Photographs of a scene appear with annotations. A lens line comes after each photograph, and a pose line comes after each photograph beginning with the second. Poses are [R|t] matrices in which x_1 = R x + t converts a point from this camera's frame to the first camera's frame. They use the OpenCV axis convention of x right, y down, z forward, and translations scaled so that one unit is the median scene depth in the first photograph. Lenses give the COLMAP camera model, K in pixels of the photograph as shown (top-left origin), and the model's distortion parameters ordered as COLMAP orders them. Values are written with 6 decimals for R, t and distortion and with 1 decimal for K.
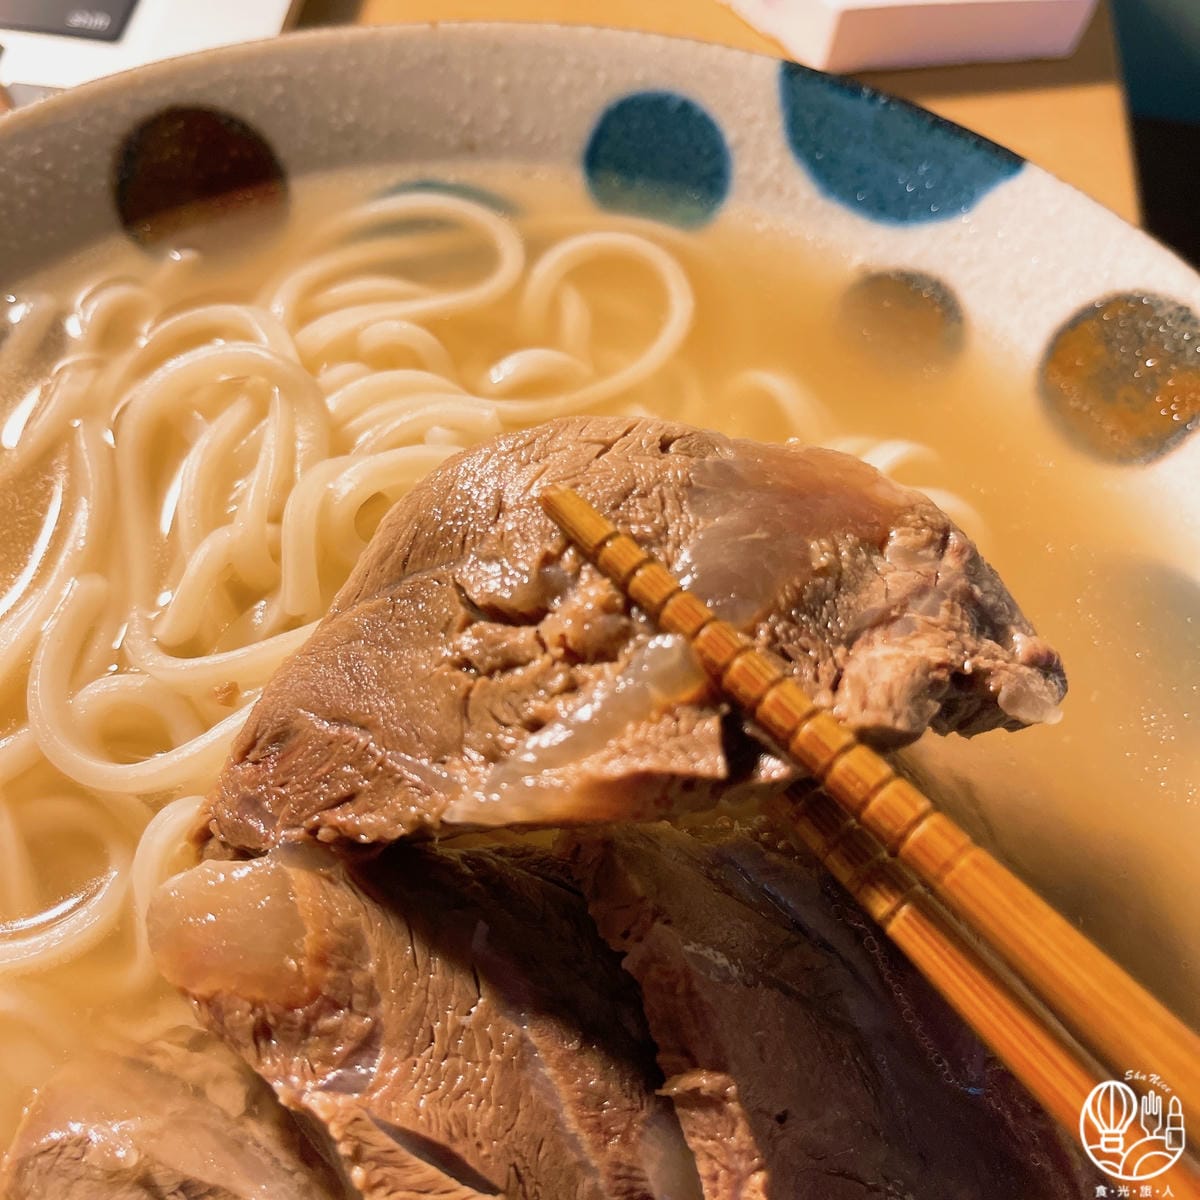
lens RADIAL K [[1209.5, 0, 600.0], [0, 1209.5, 600.0], [0, 0, 1]] dist [-0.006832, -0.022257]
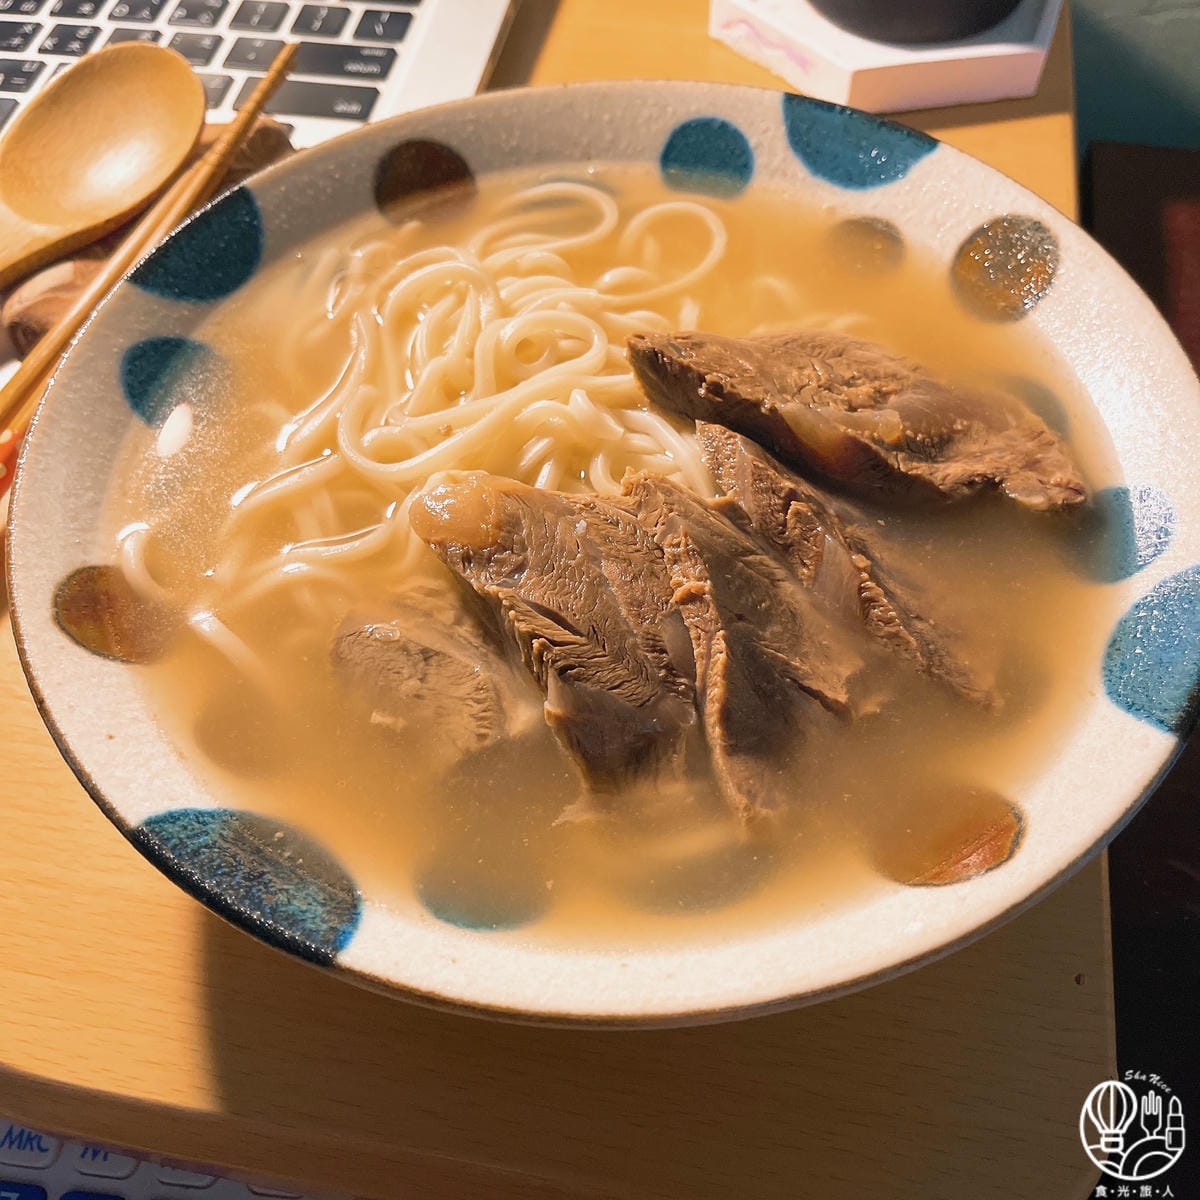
lens RADIAL K [[1209.5, 0, 600.0], [0, 1209.5, 600.0], [0, 0, 1]] dist [-0.006832, -0.022257]
pose [[0.991203, -0.010164, -0.131958, 0.117875], [-0.001466, 0.996142, -0.087739, 0.361903], [0.132340, 0.087161, 0.987365, -0.544263]]
